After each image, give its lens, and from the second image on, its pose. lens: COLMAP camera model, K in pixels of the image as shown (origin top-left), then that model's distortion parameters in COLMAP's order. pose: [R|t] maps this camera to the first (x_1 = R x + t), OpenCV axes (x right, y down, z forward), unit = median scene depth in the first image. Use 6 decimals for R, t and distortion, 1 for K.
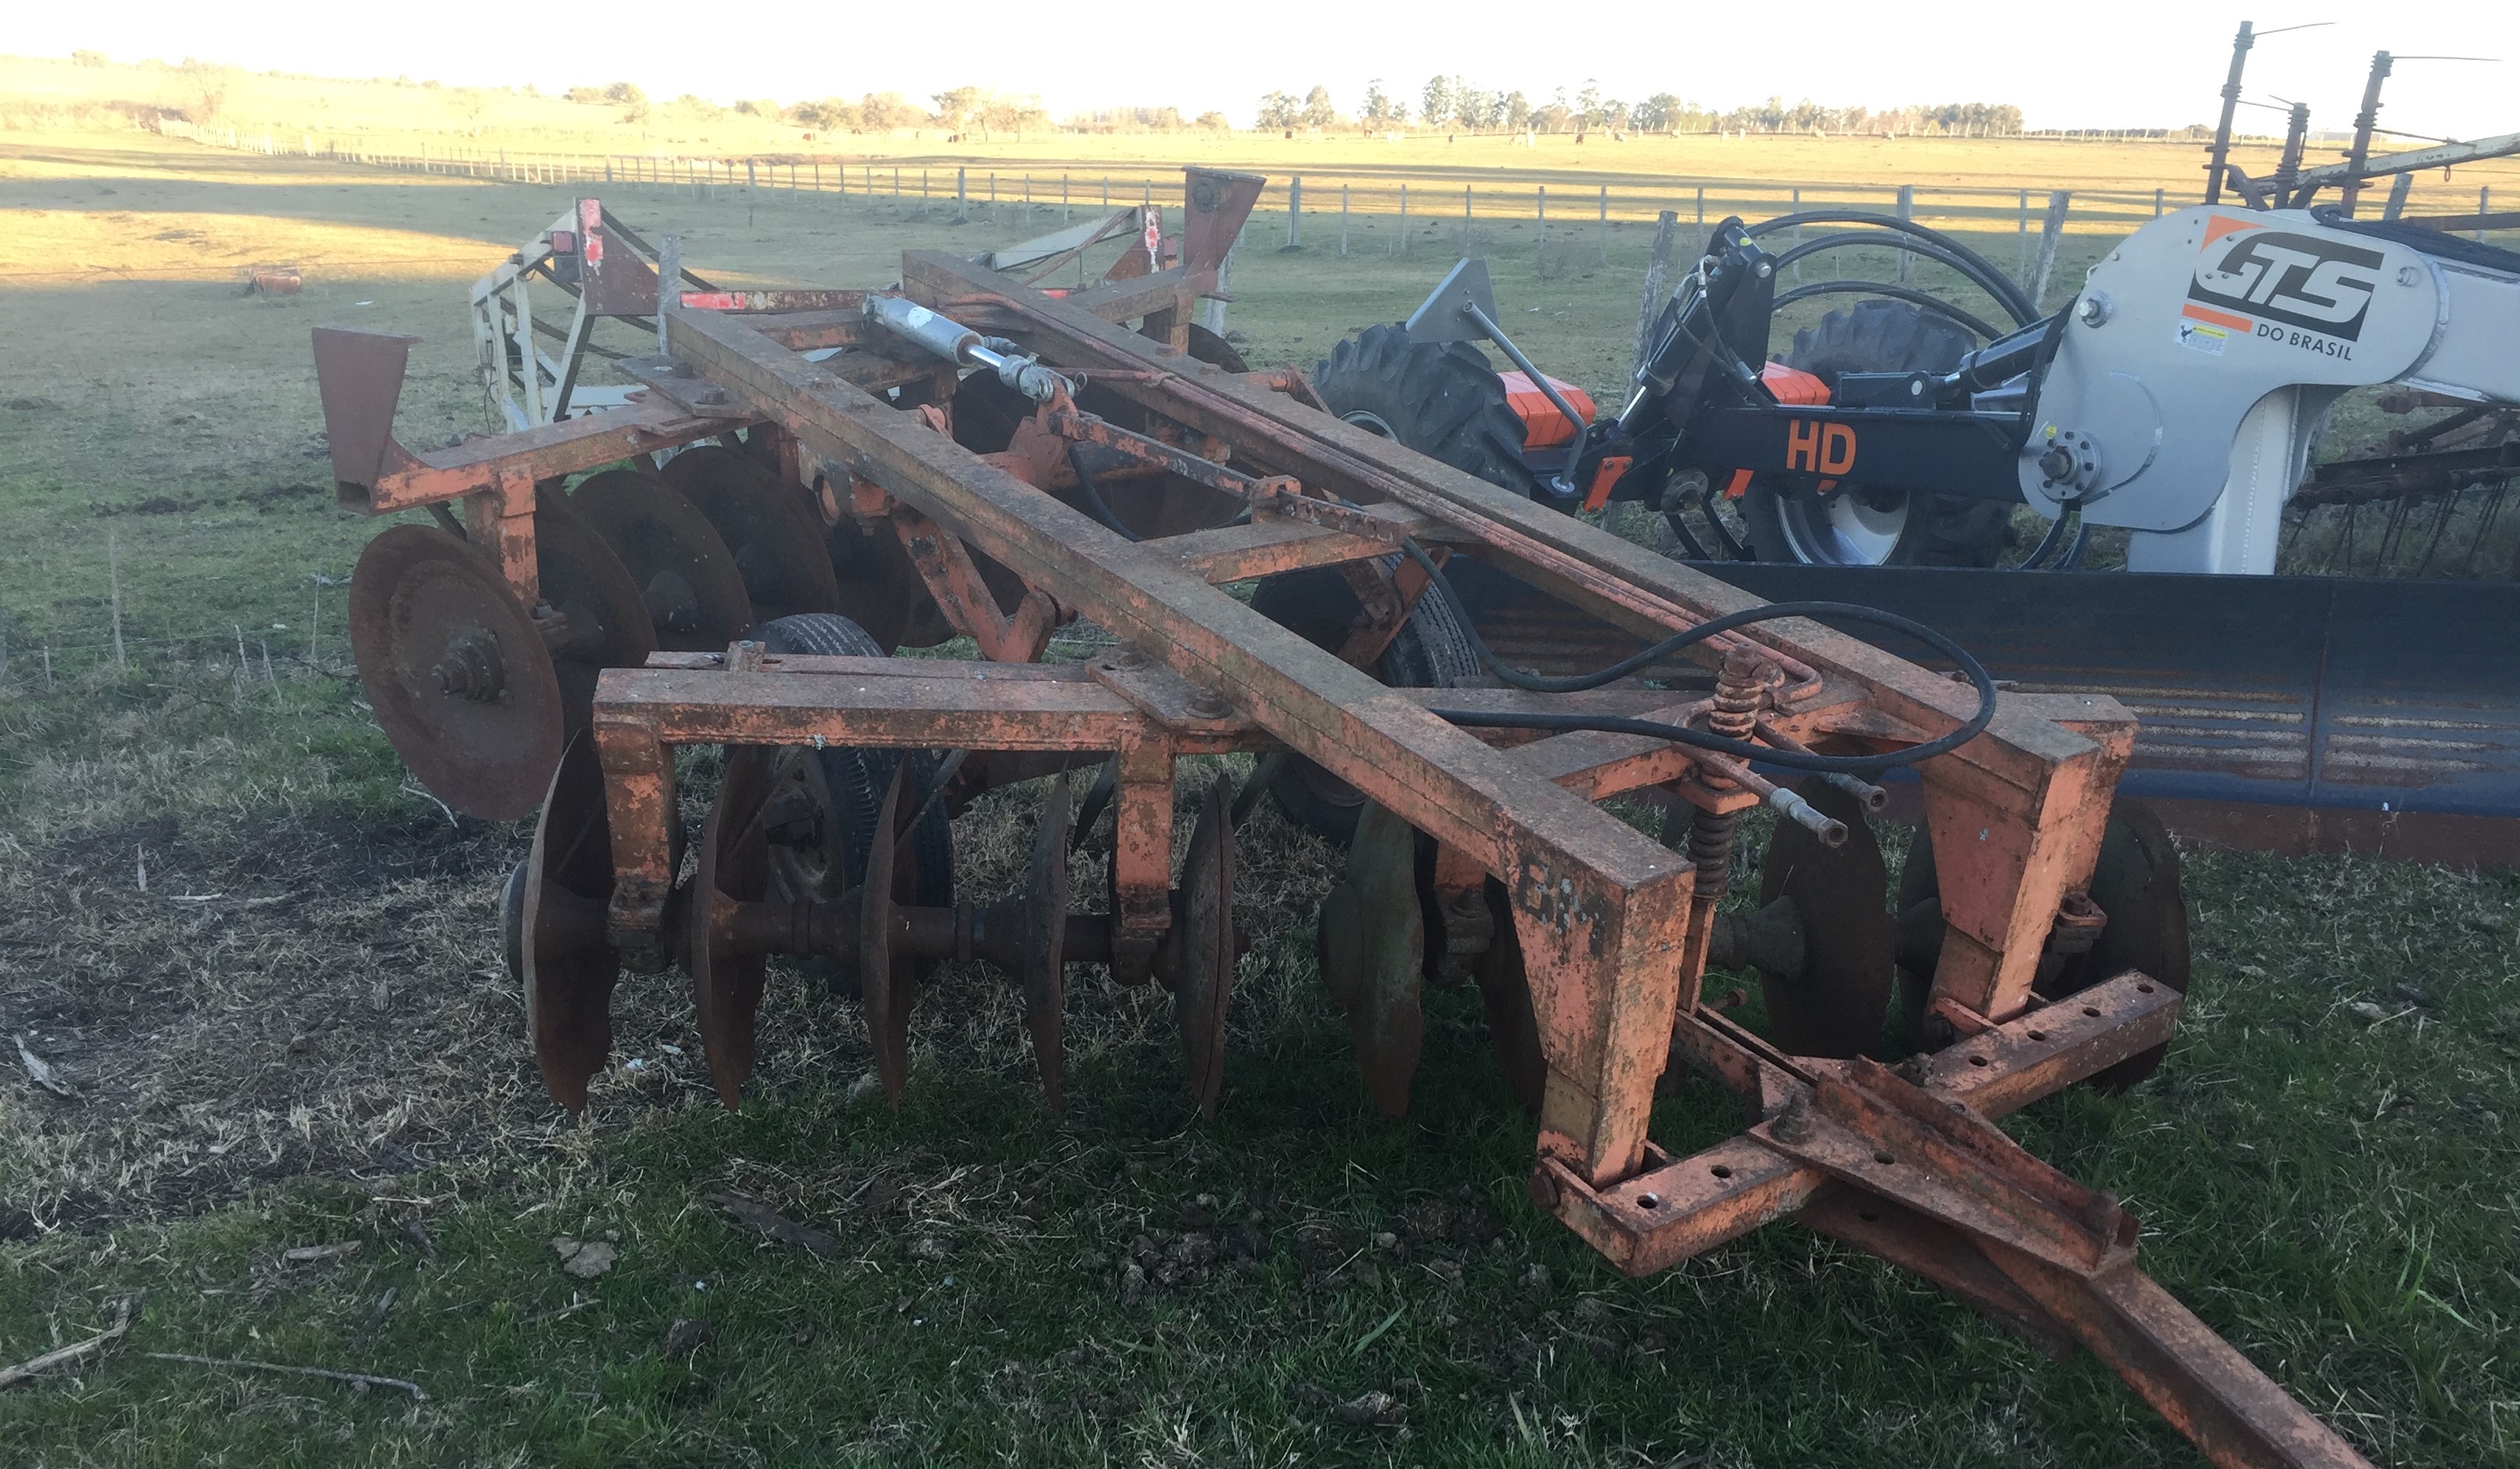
lens RADIAL K [[2013.1, 0, 1260.0], [0, 2013.1, 734.5], [0, 0, 1]] dist [0.002922, 0.000766]
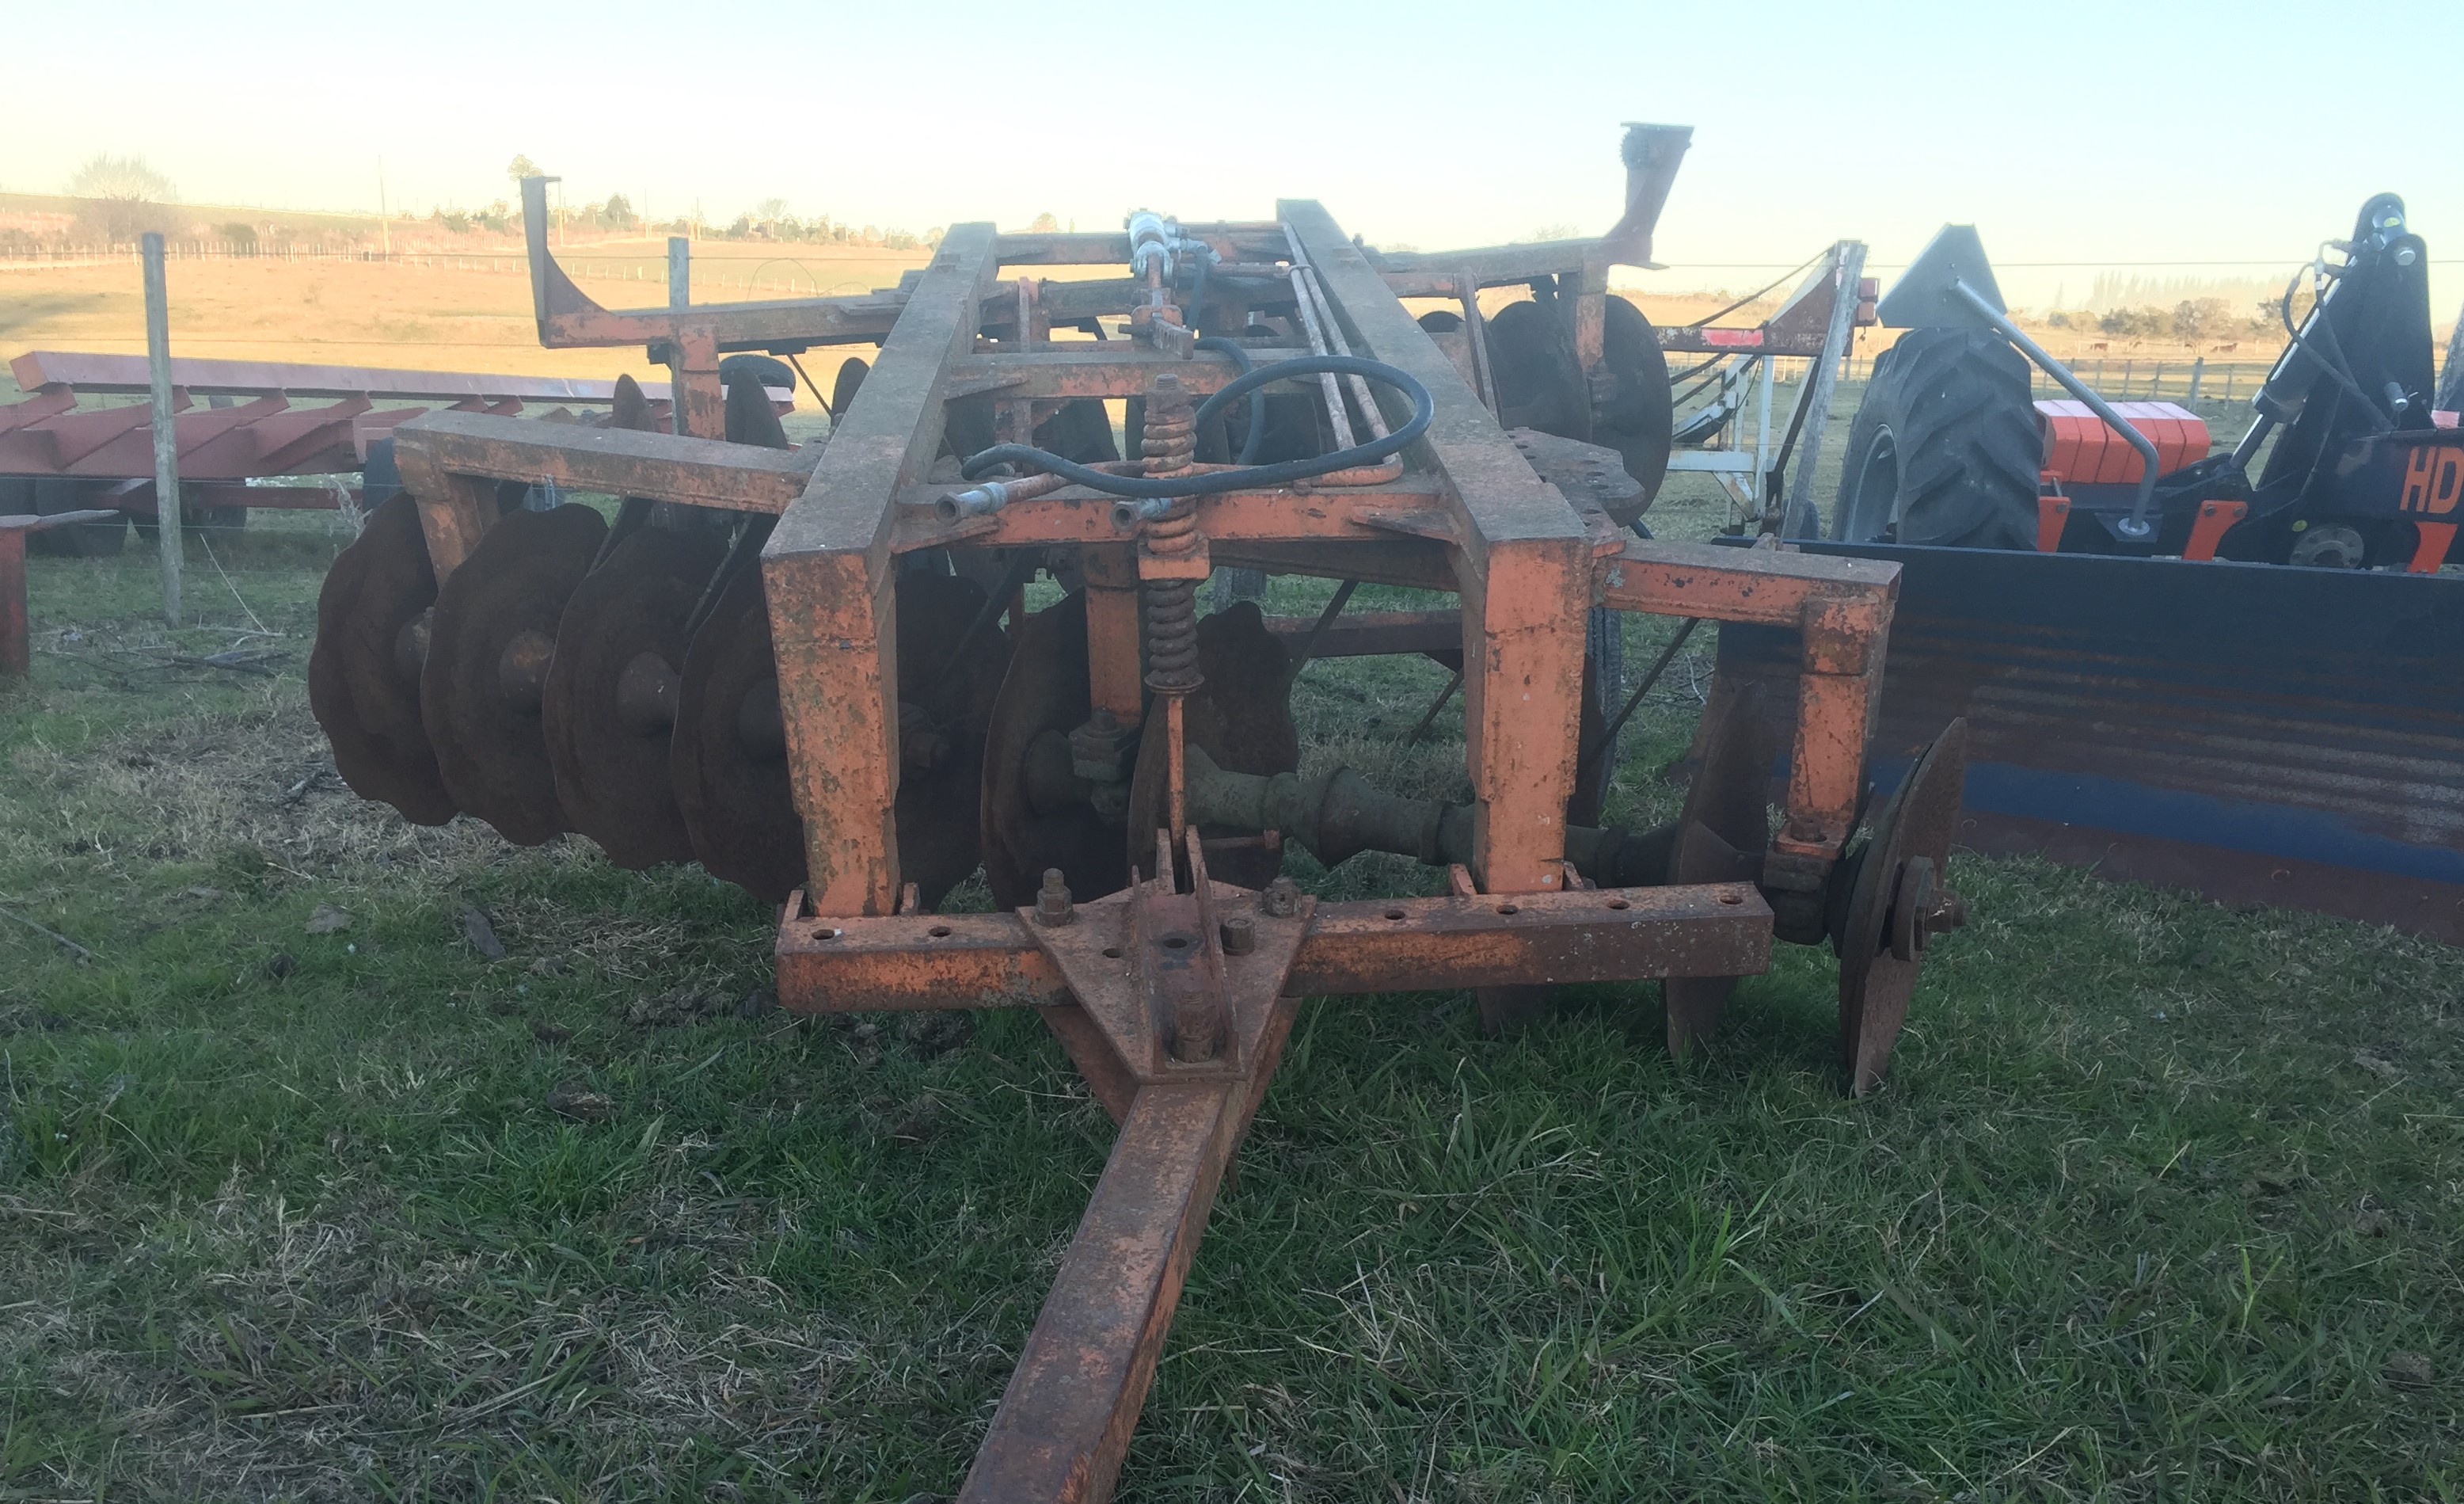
lens RADIAL K [[2114.2, 0, 1232.0], [0, 2114.2, 752.0], [0, 0, 1]] dist [0.018724, 0.005368]
pose [[0.858468, 0.117926, -0.499125, 0.667246], [-0.157072, 0.986894, -0.036986, 0.129667], [0.488222, 0.110149, 0.865740, 0.217510]]
